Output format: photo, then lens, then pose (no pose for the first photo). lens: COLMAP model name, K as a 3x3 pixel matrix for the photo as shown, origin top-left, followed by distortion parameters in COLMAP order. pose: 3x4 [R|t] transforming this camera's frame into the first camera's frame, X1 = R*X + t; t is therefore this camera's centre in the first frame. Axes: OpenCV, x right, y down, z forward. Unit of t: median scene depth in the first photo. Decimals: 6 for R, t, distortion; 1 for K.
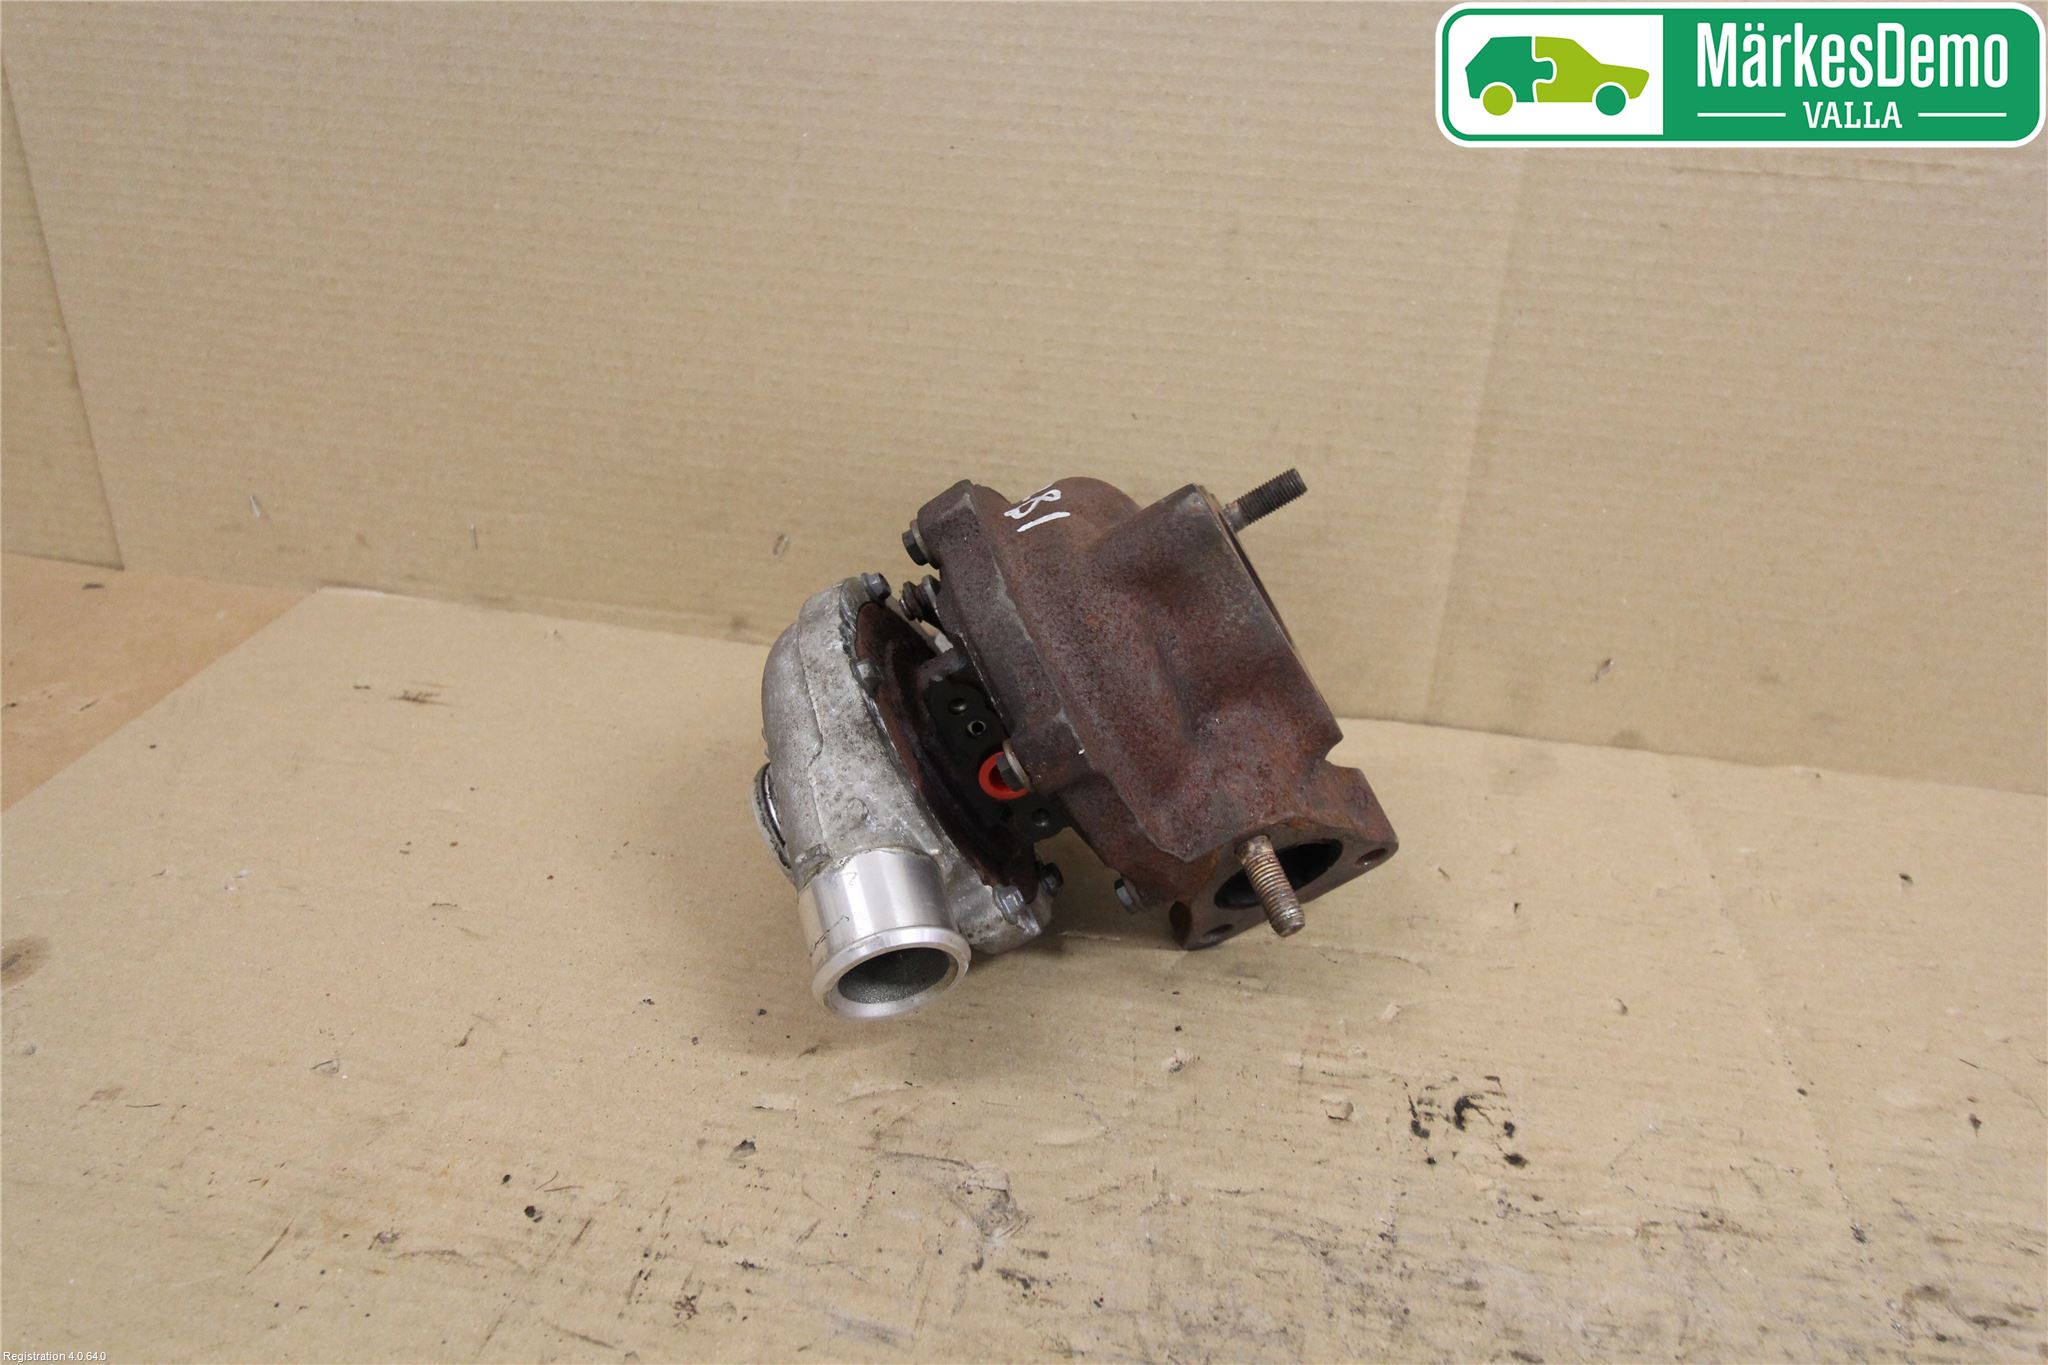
lens RADIAL K [[1639.5, 0, 1024.0], [0, 1639.5, 682.5], [0, 0, 1]] dist [0.001616, 0.007887]
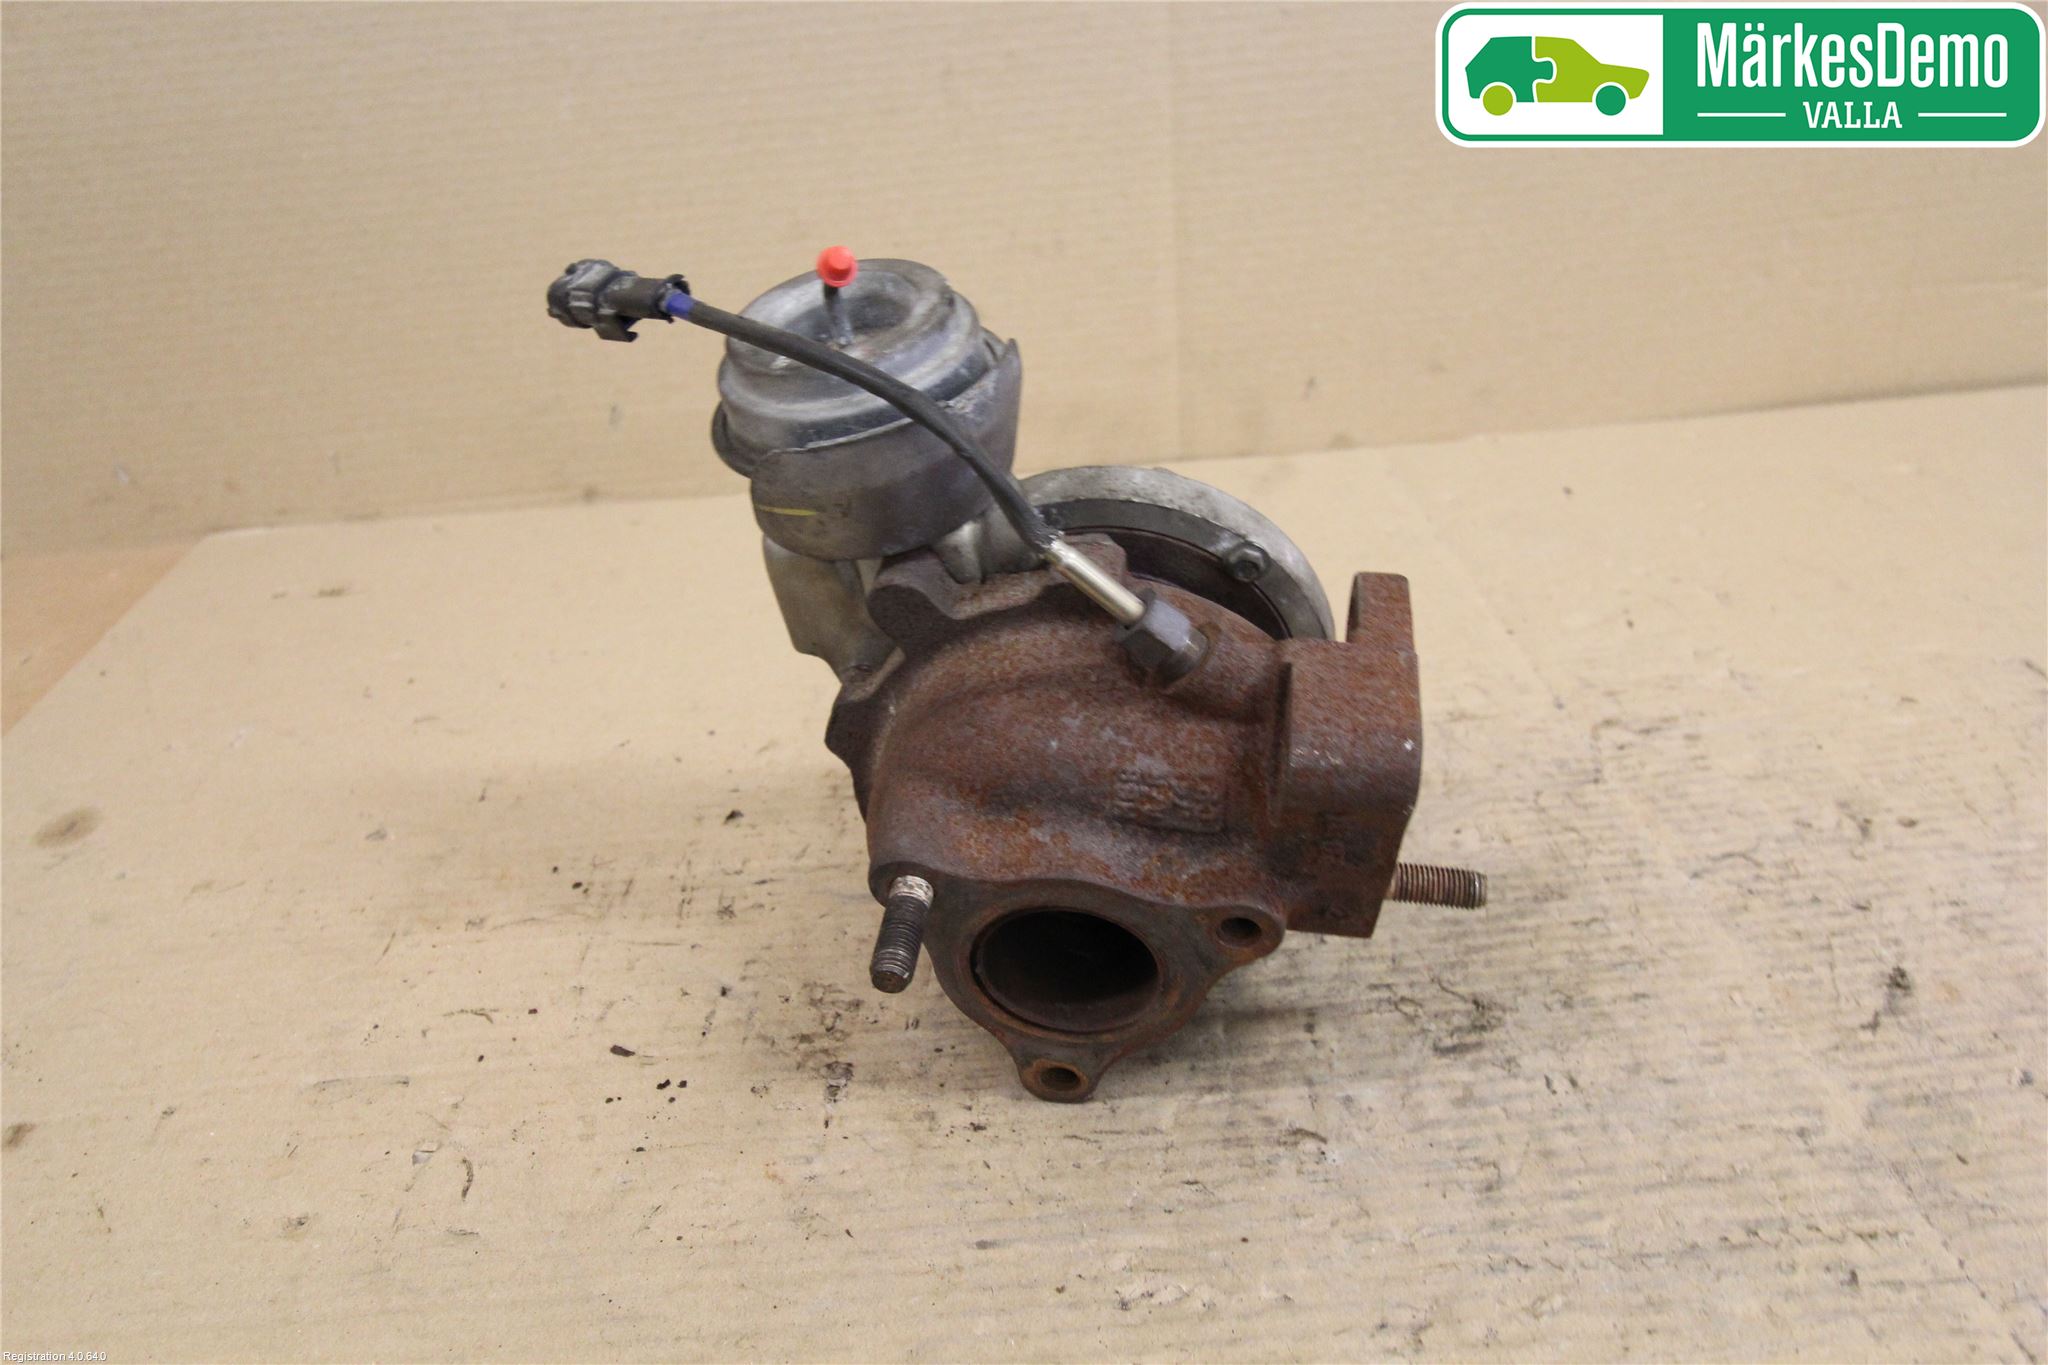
lens RADIAL K [[1634.0, 0, 1024.0], [0, 1634.0, 682.5], [0, 0, 1]] dist [-0.008976, 0.015773]
pose [[0.970179, -0.202057, 0.133888, -0.102041], [0.197849, 0.979237, 0.044160, 0.172837], [-0.140031, -0.016354, 0.990012, -0.285375]]
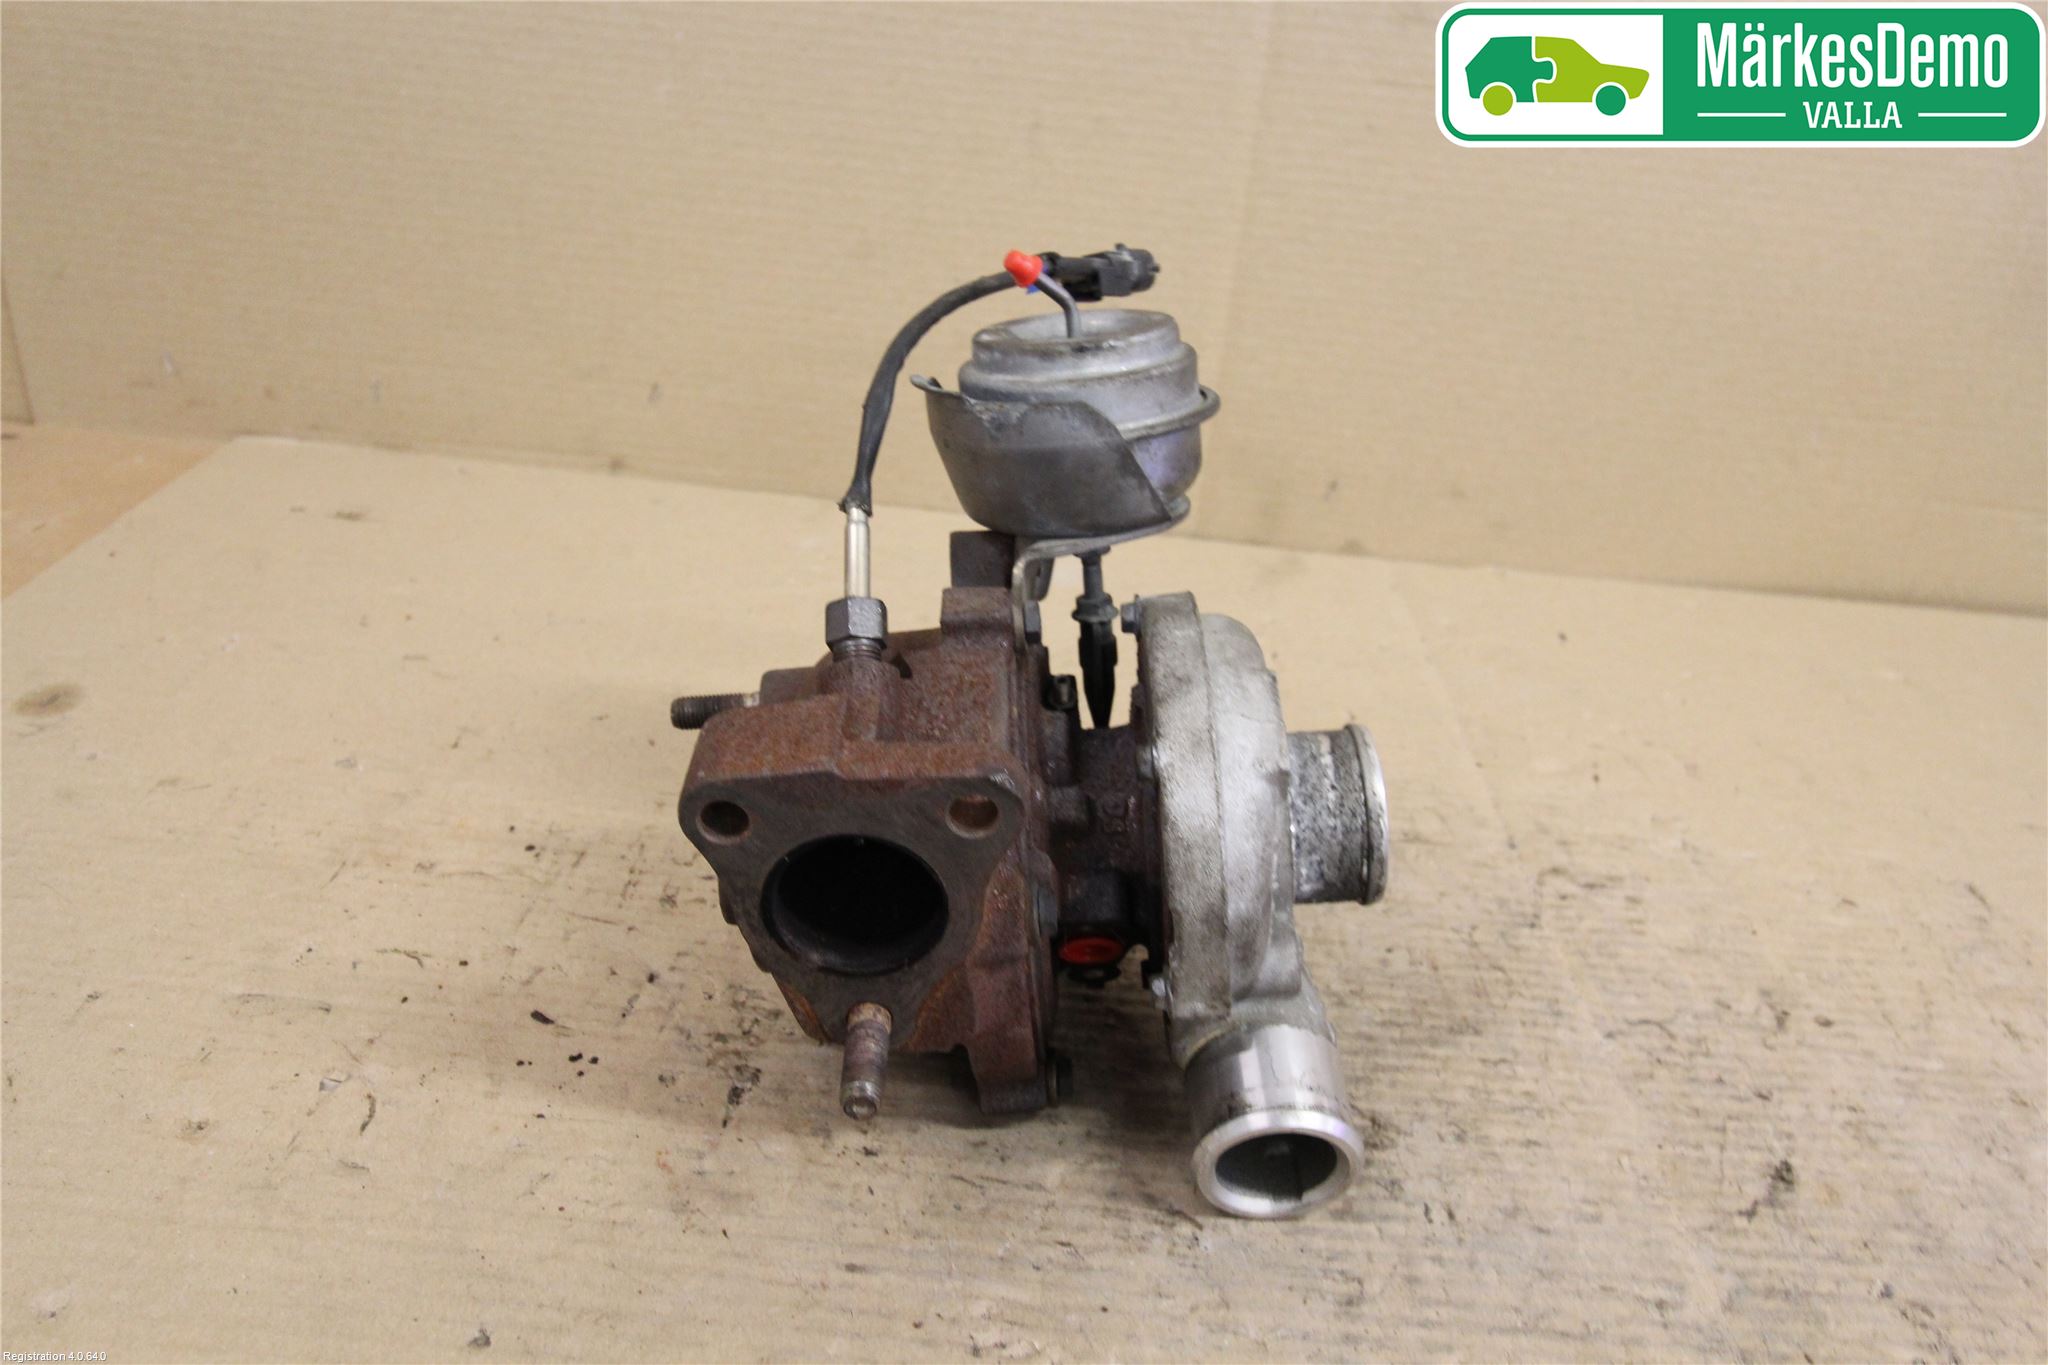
lens RADIAL K [[1639.5, 0, 1024.0], [0, 1639.5, 682.5], [0, 0, 1]] dist [0.001616, 0.007887]
pose [[0.990297, -0.021401, 0.137309, -0.089782], [0.018153, 0.999526, 0.024862, 0.159435], [-0.137776, -0.022128, 0.990216, -0.320389]]
